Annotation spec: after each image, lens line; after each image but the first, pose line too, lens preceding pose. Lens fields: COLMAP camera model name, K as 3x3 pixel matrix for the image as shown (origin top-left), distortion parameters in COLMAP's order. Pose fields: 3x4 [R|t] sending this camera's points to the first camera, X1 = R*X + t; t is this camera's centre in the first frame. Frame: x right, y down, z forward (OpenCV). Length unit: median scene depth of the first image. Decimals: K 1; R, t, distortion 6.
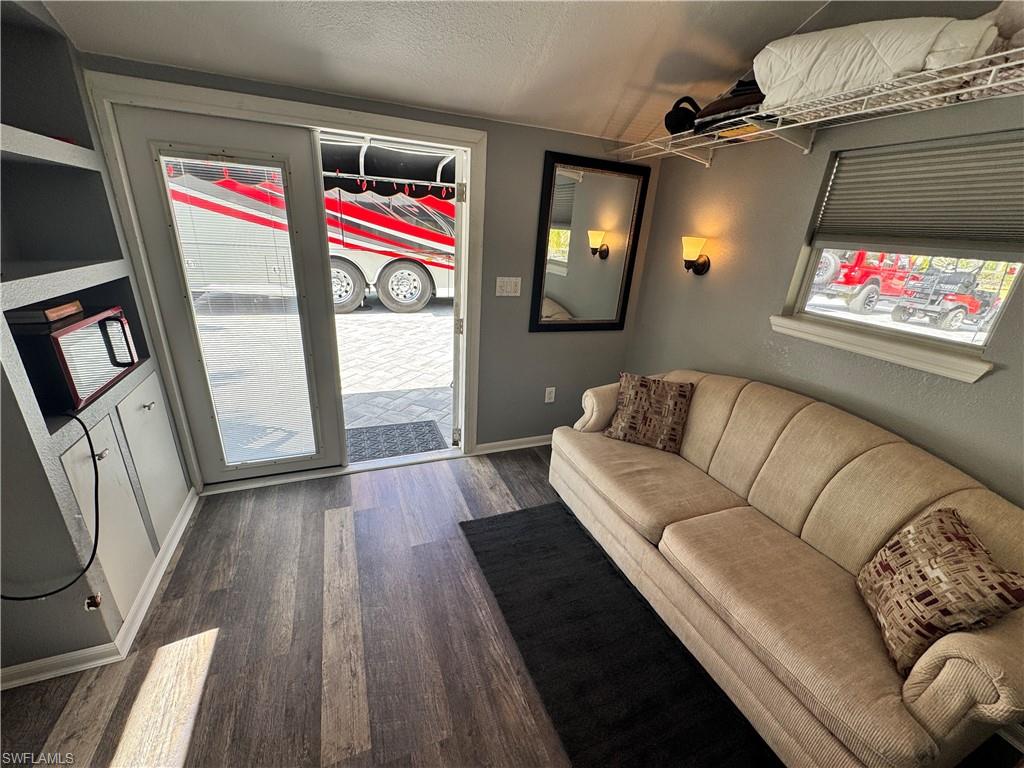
lens RADIAL K [[411.3, 0, 509.8], [0, 411.3, 383.6], [0, 0, 1]] dist [-0.001307, -0.000140]
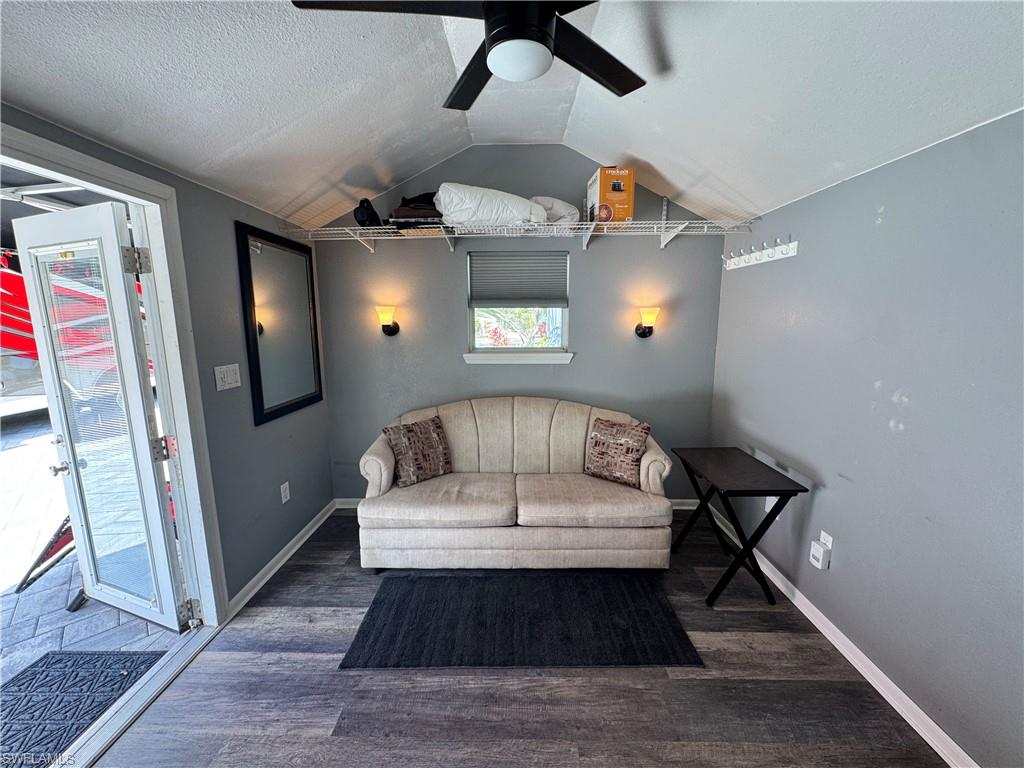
lens RADIAL K [[411.3, 0, 509.8], [0, 411.3, 383.6], [0, 0, 1]] dist [-0.001307, -0.000140]
pose [[0.388819, -0.210571, 0.896928, -0.584786], [0.356420, 0.932109, 0.064322, -0.096019], [-0.849579, 0.294674, 0.437474, 0.235846]]
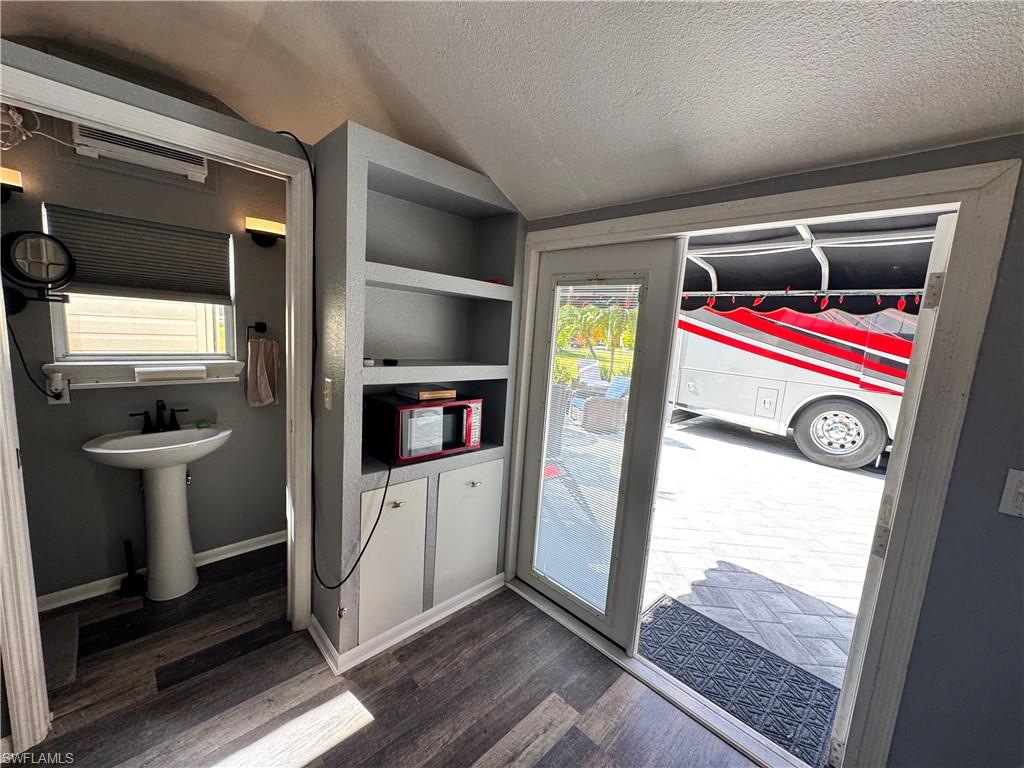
lens RADIAL K [[411.3, 0, 509.8], [0, 411.3, 383.6], [0, 0, 1]] dist [-0.001307, -0.000140]
pose [[0.380387, 0.092158, -0.920224, 0.170470], [-0.371907, 0.926265, -0.060970, -0.144779], [0.846753, 0.365430, 0.386614, 0.440582]]
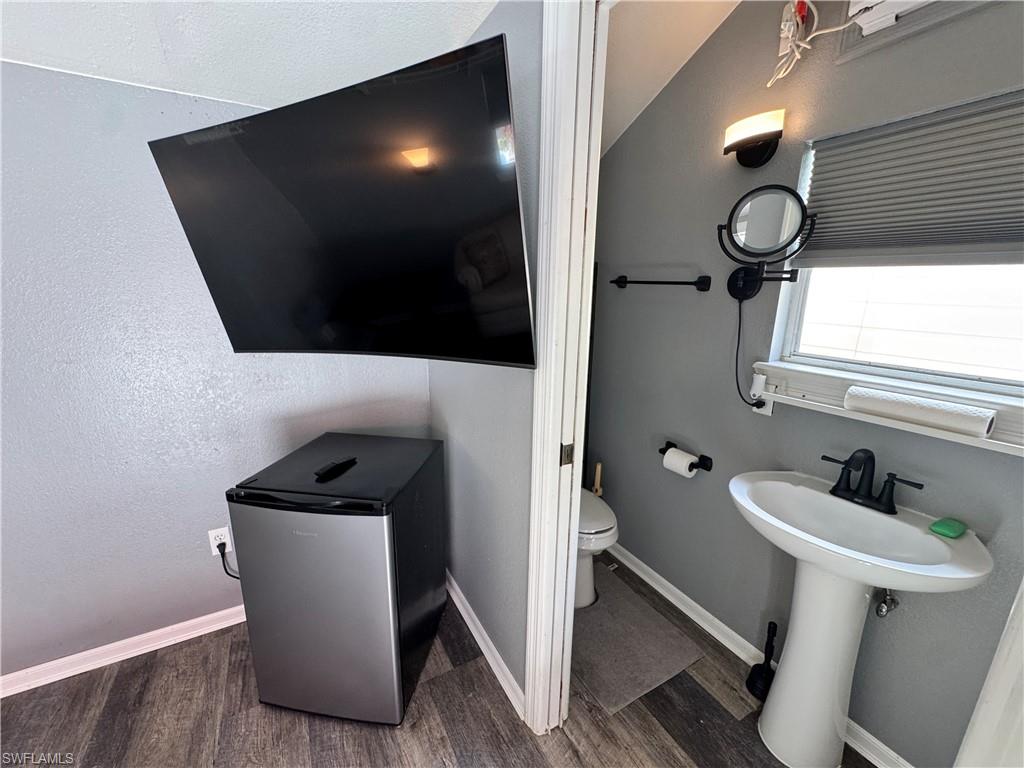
lens RADIAL K [[411.3, 0, 509.8], [0, 411.3, 383.6], [0, 0, 1]] dist [-0.001307, -0.000140]
pose [[-0.990036, -0.047669, -0.132500, -0.487988], [-0.113827, 0.824864, 0.553753, -0.174571], [0.082898, 0.563318, -0.822071, 0.482301]]
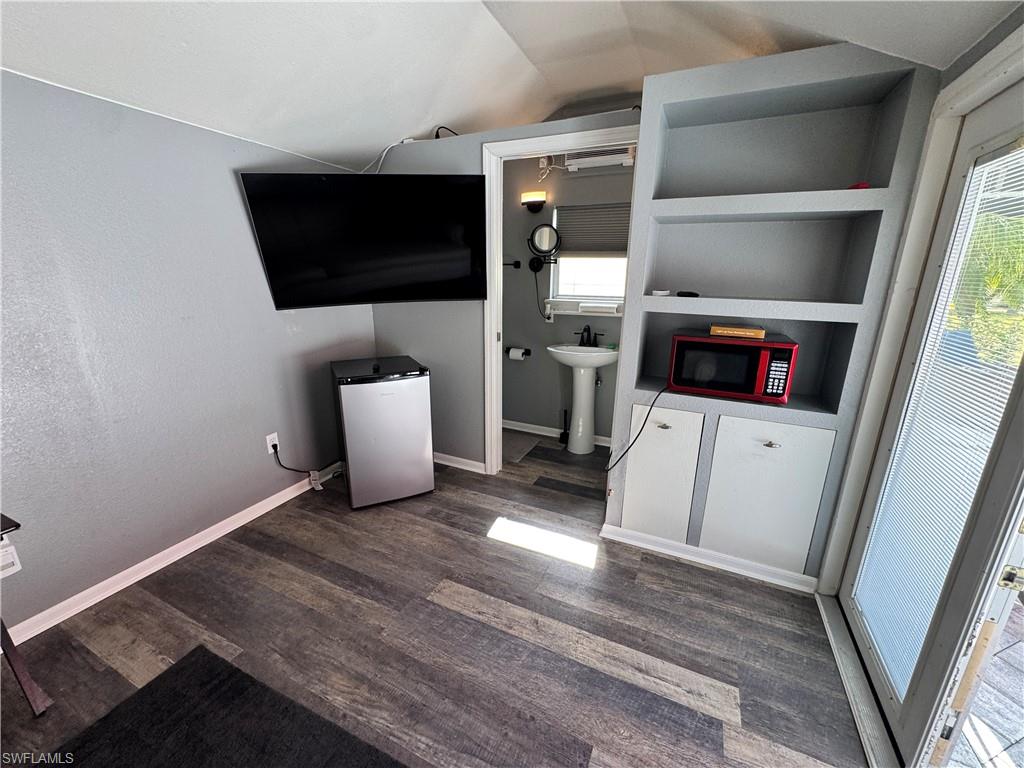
lens RADIAL K [[411.3, 0, 509.8], [0, 411.3, 383.6], [0, 0, 1]] dist [-0.001307, -0.000140]
pose [[-0.735046, 0.108209, -0.669327, 0.187435], [-0.293793, 0.838860, 0.458256, -0.278271], [0.611060, 0.533483, -0.584810, 0.928782]]
